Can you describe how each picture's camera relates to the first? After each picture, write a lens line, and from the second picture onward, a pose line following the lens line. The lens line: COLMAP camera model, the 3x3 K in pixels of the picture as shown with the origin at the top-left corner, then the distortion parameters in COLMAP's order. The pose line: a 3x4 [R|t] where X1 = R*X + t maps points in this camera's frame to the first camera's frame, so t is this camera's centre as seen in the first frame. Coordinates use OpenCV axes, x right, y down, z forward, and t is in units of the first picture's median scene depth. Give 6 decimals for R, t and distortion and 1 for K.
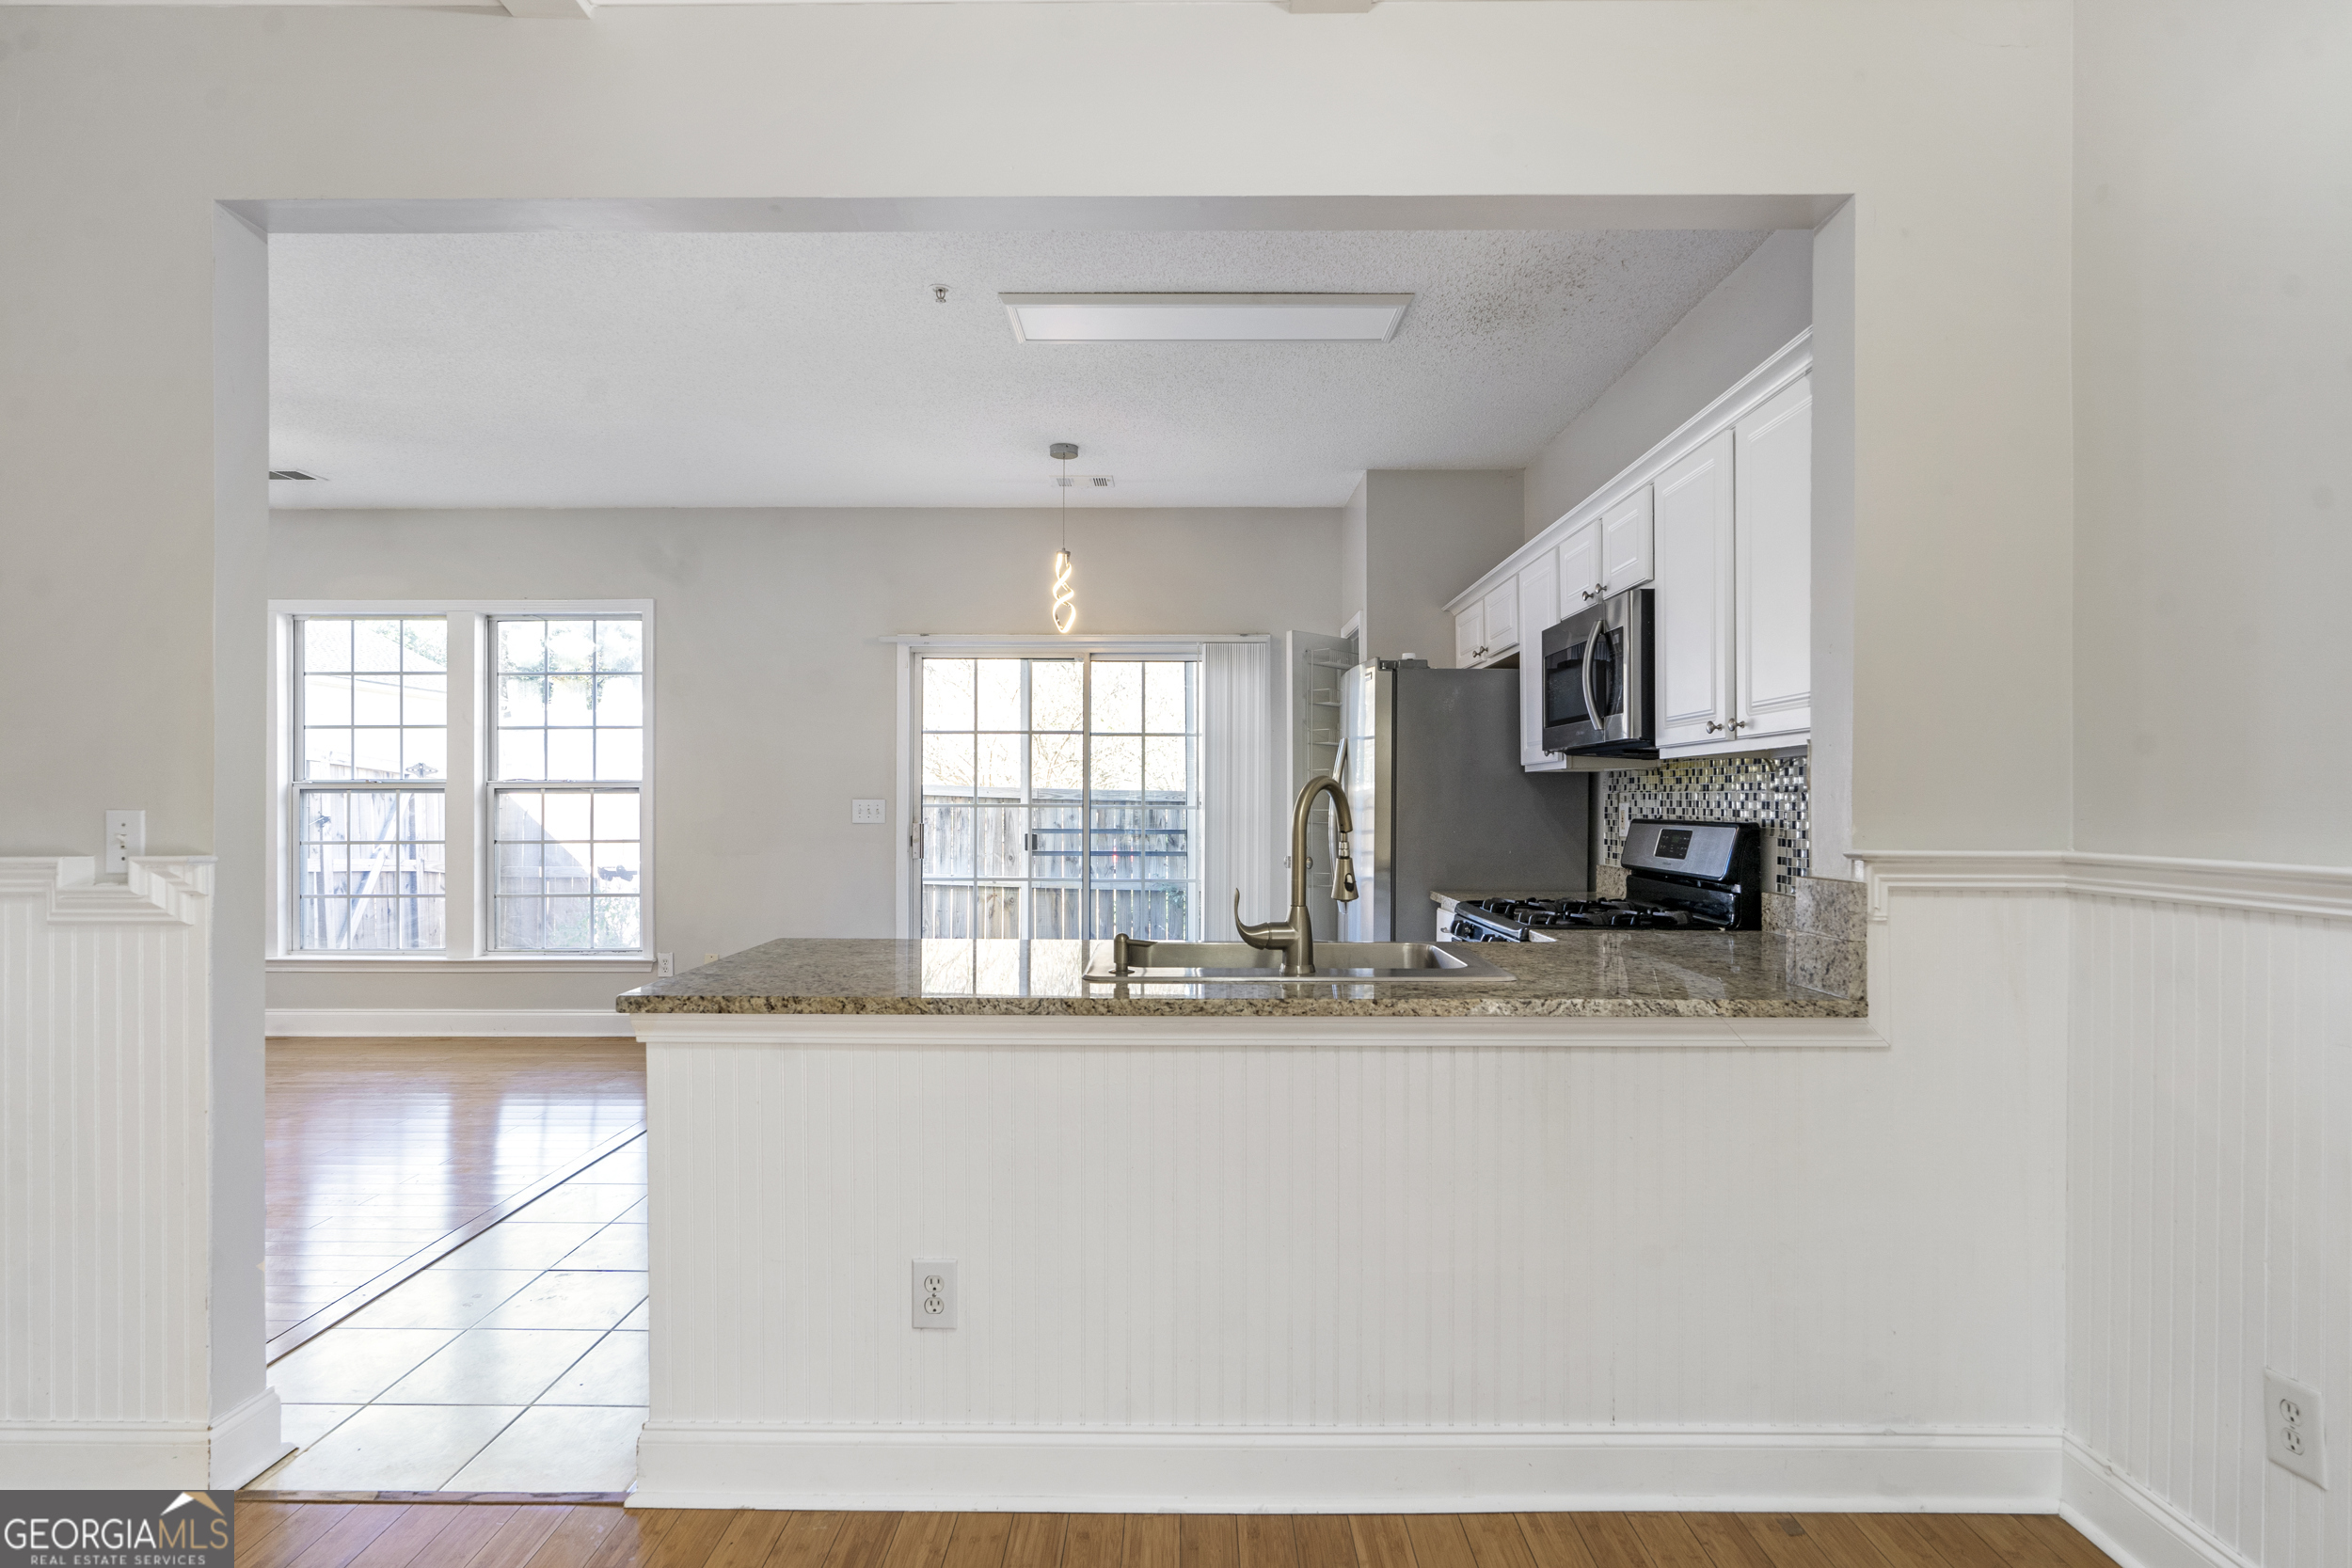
lens RADIAL K [[1174.3, 0, 1195.0], [0, 1174.3, 797.8], [0, 0, 1]] dist [-0.001111, 0.000448]
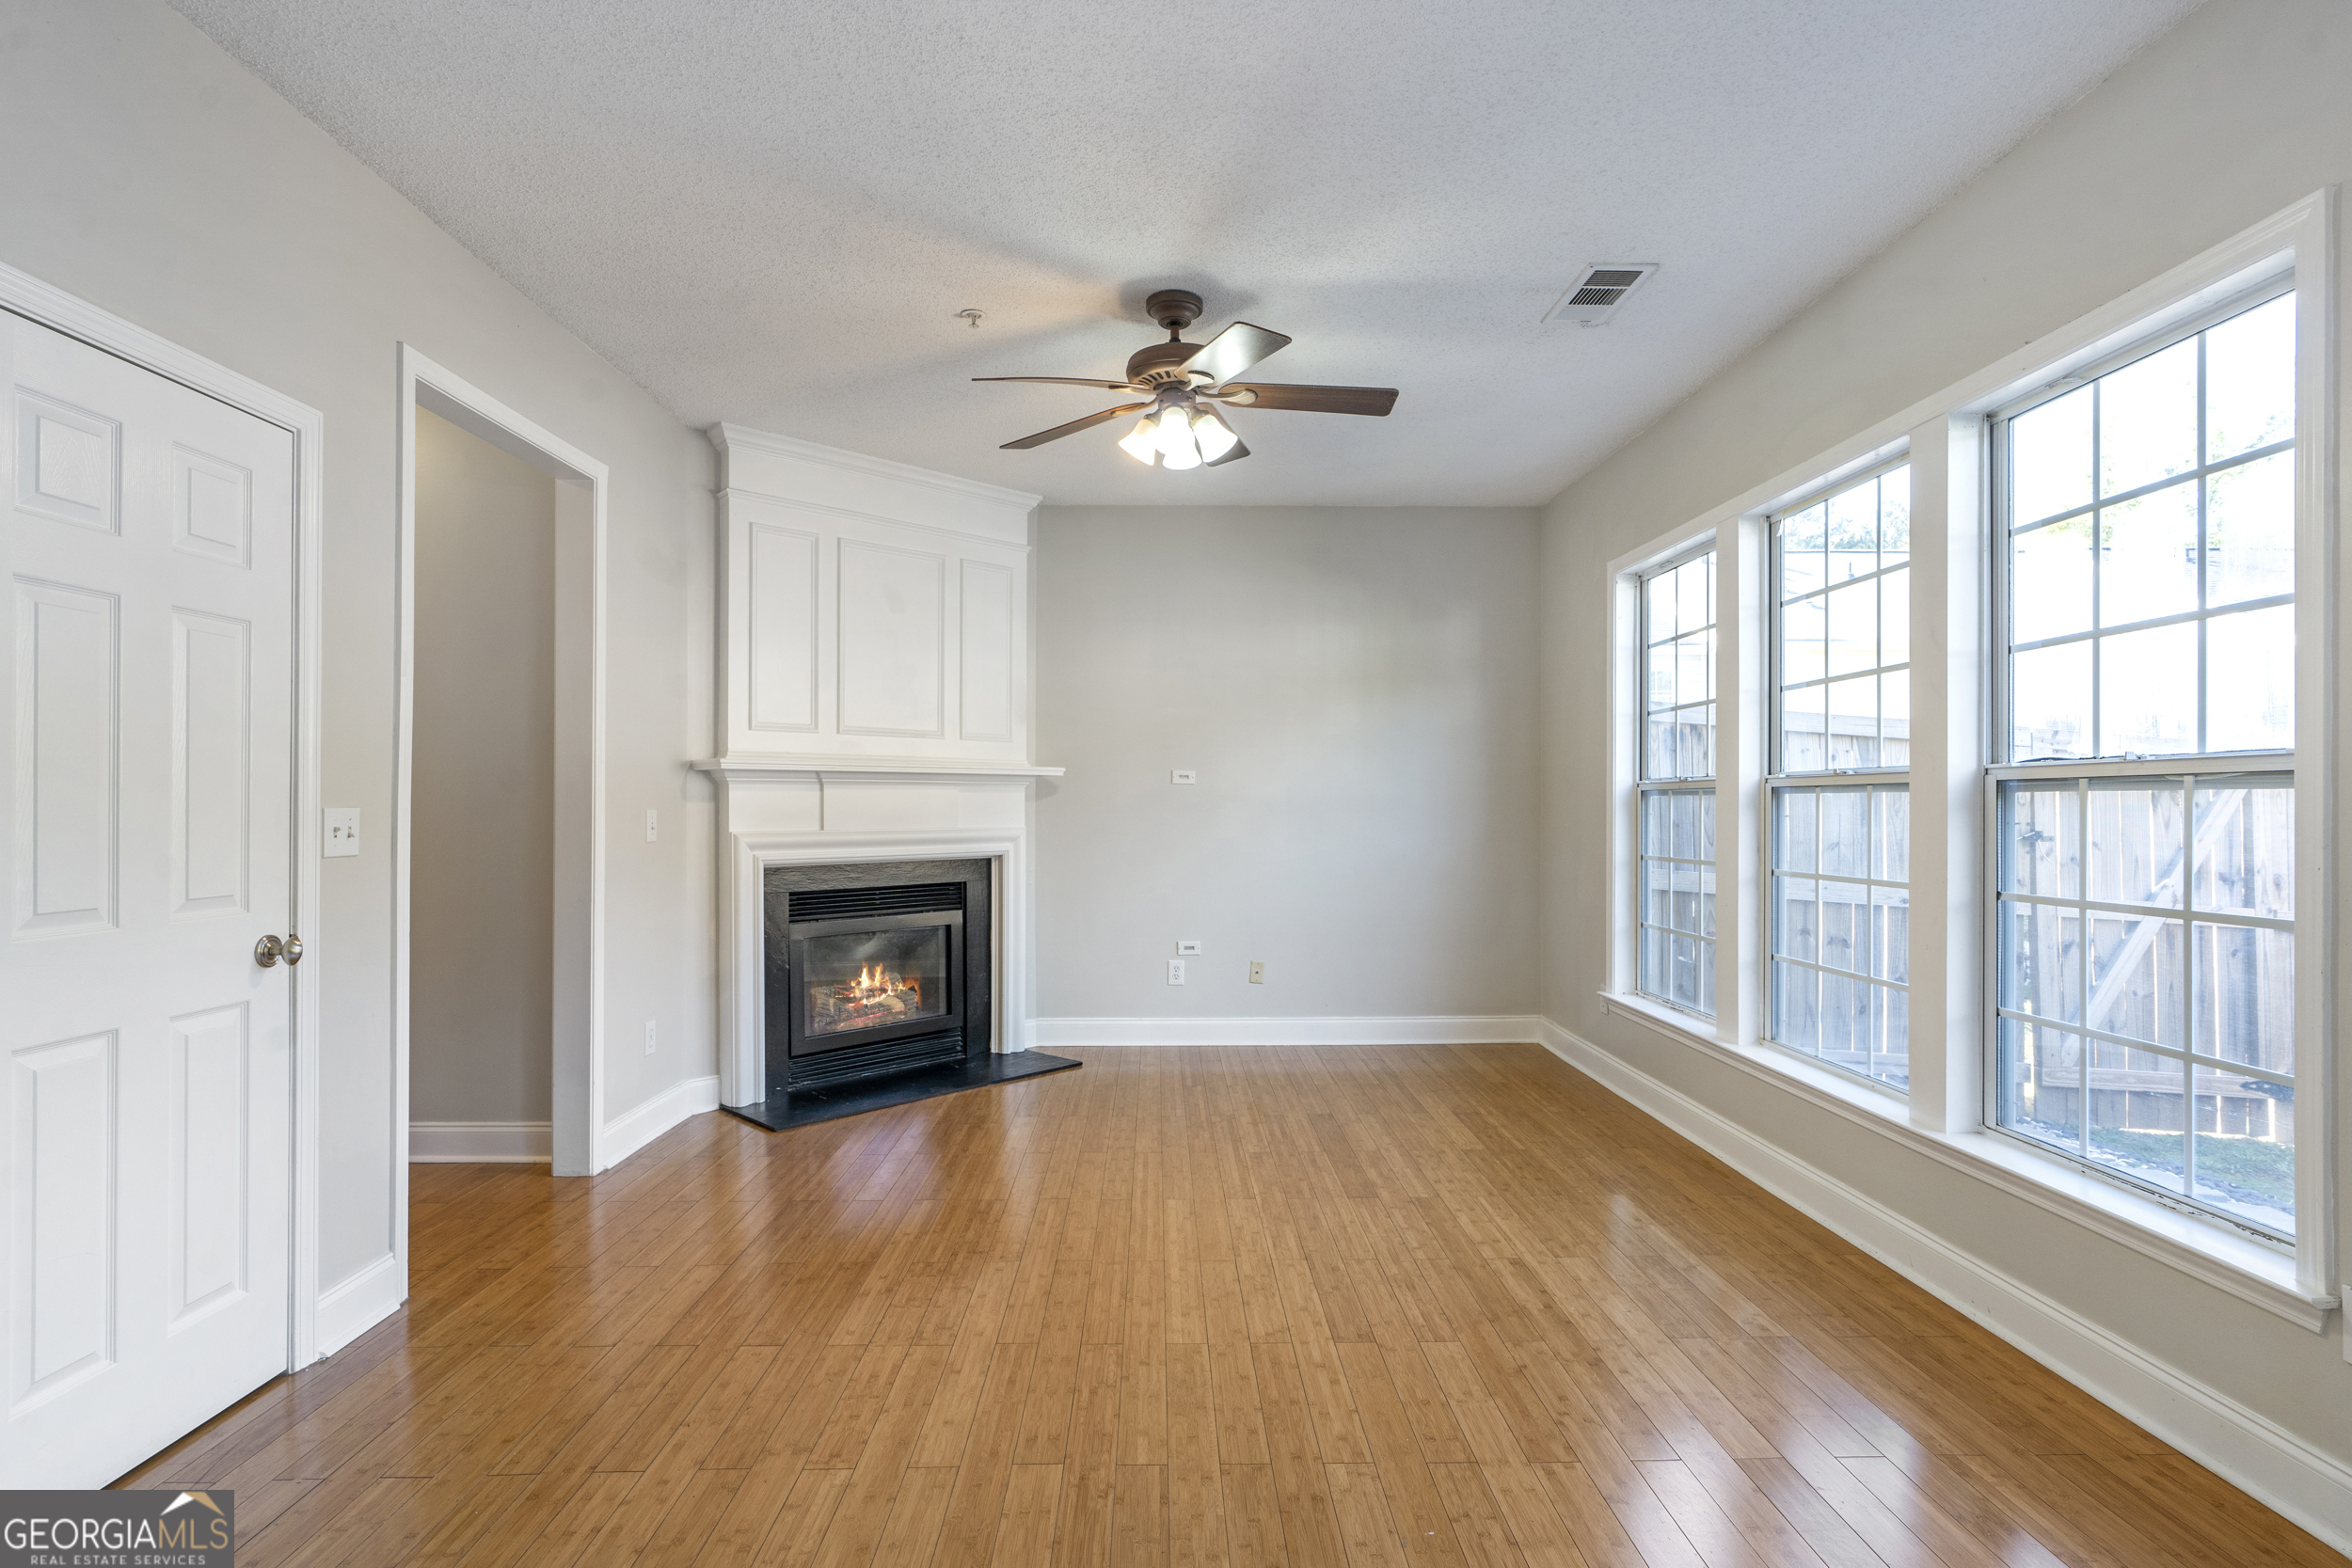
lens RADIAL K [[1140.9, 0, 1169.4], [0, 1140.9, 793.0], [0, 0, 1]] dist [-0.000863, -0.000212]
pose [[0.000143, -0.006972, -0.999976, -0.162259], [-0.000387, 0.999976, -0.006972, 0.000281], [1.000000, 0.000388, 0.000140, 0.747182]]
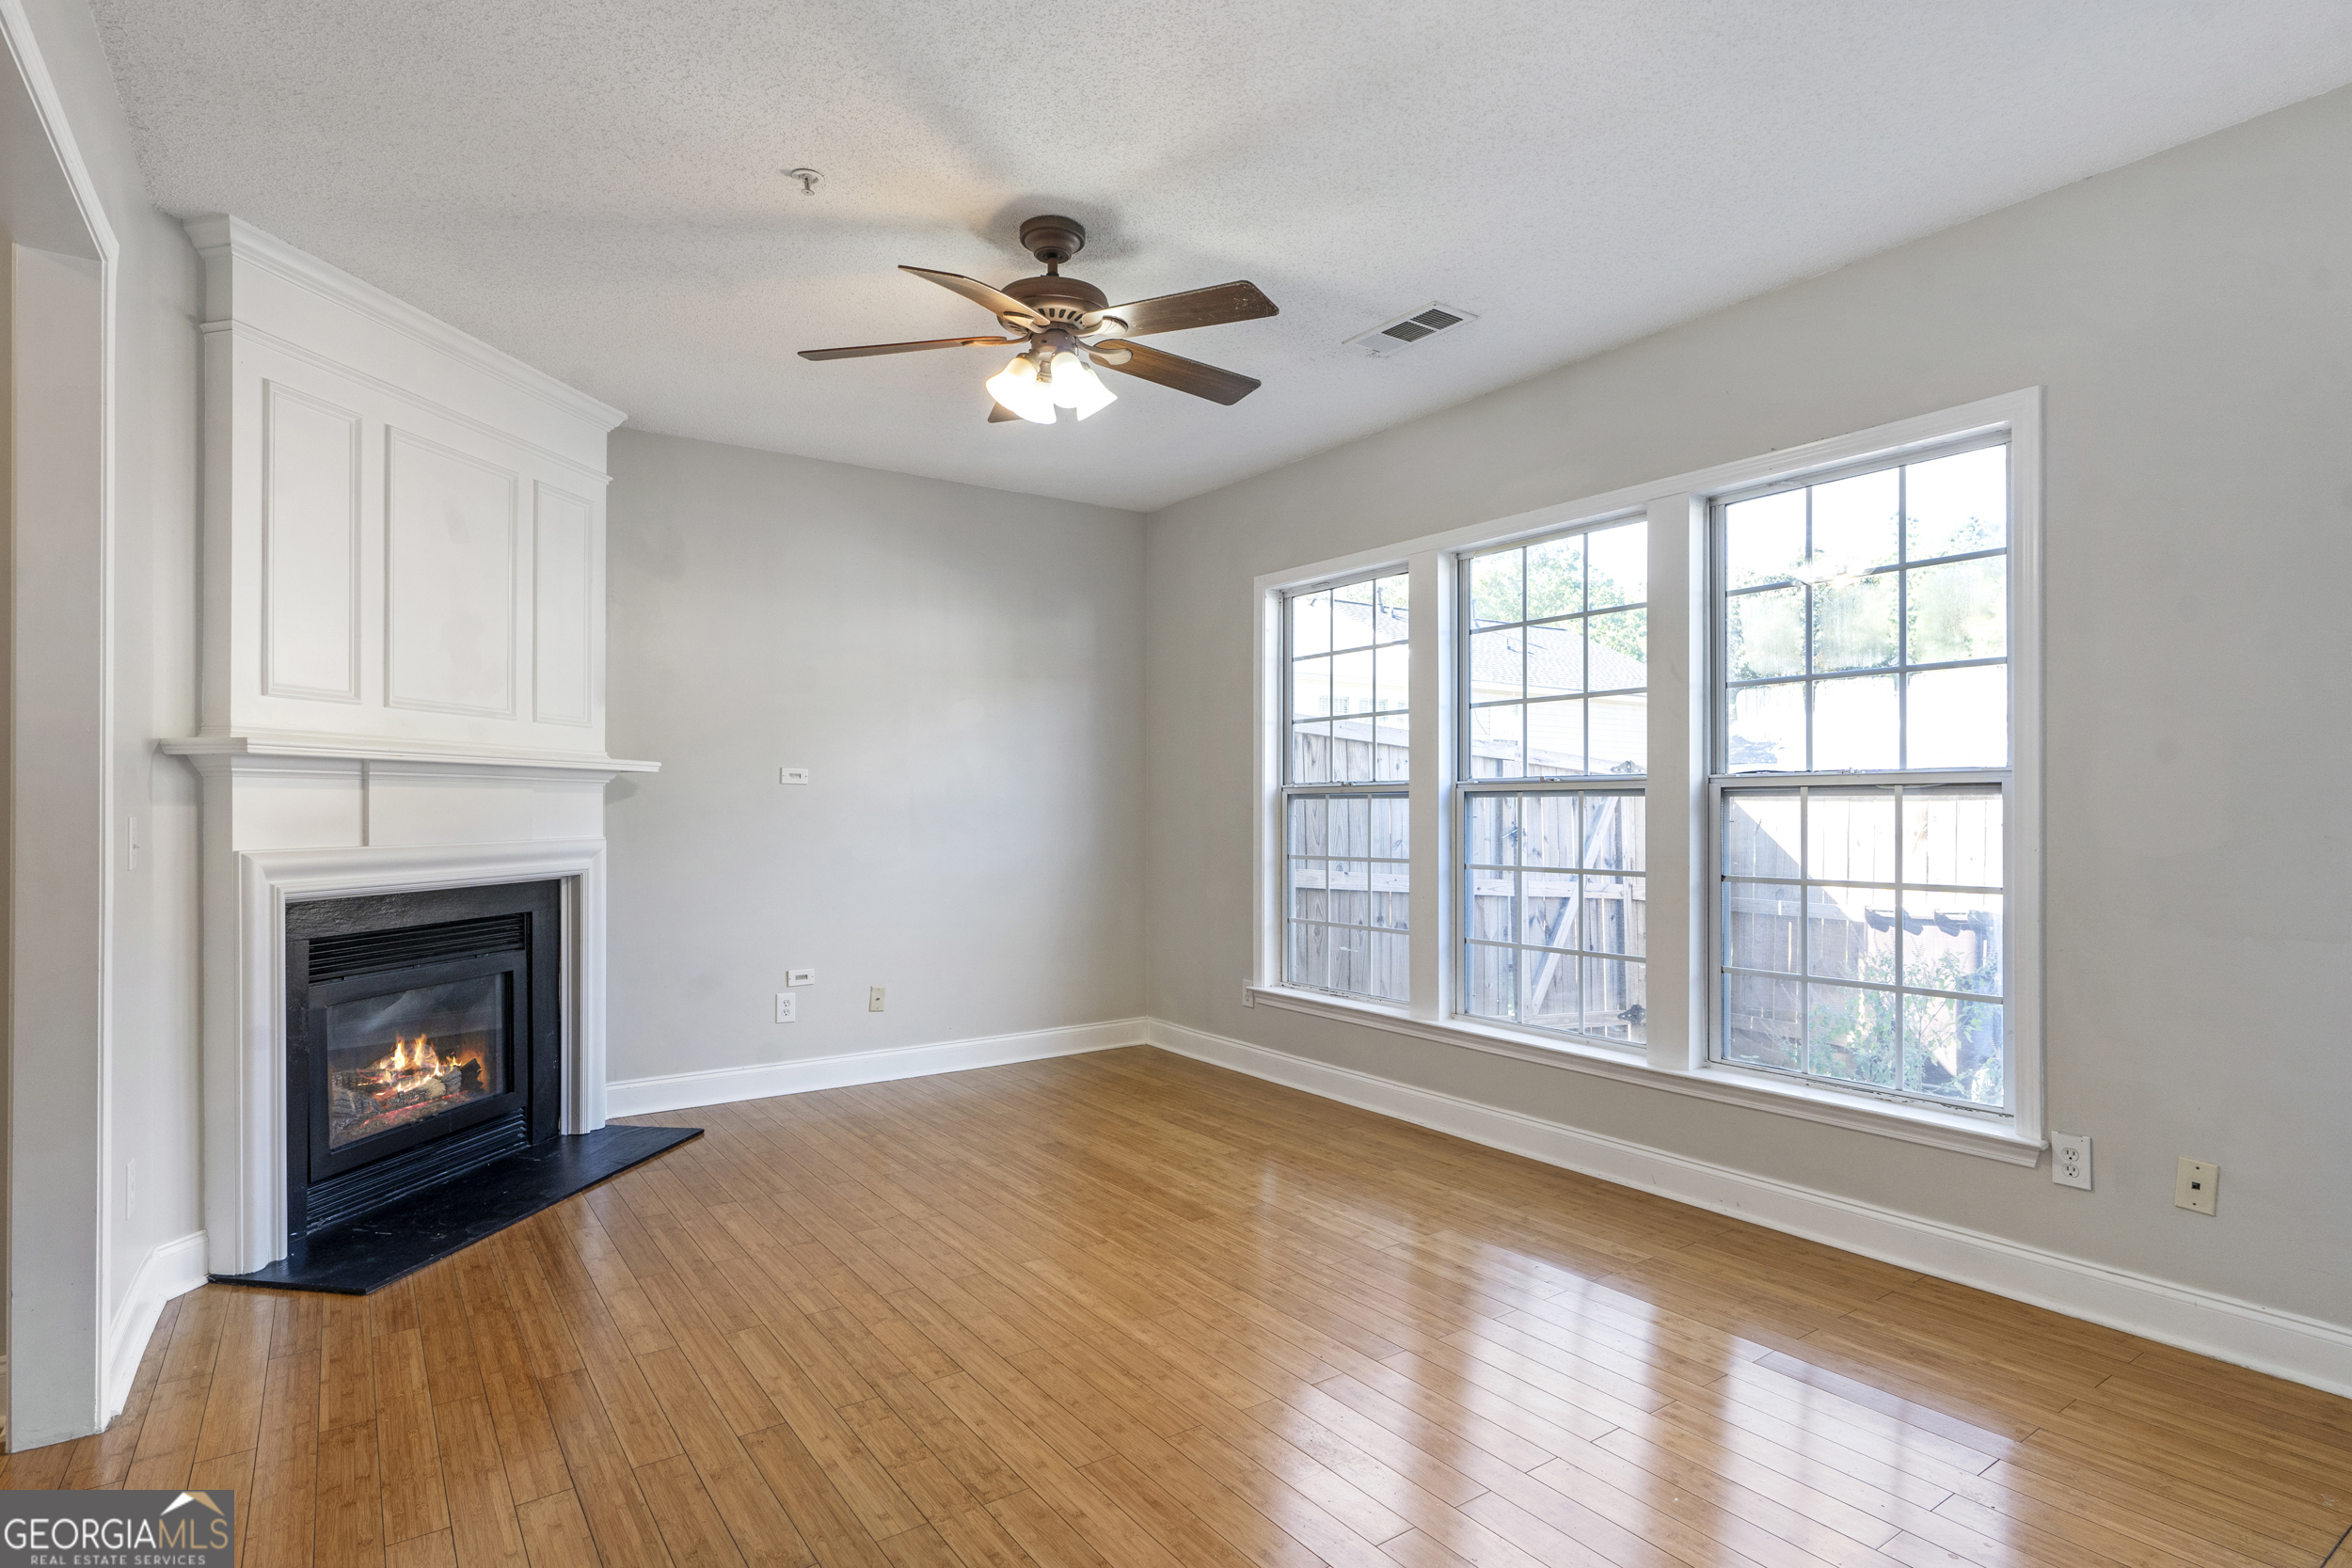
lens RADIAL K [[1196.6, 0, 1145.9], [0, 1196.6, 799.6], [0, 0, 1]] dist [-0.001157, 0.000871]
pose [[0.553542, -0.003476, -0.832814, -0.284679], [-0.000667, 0.999989, -0.004618, 0.001096], [0.832821, 0.003112, 0.553533, 0.474410]]
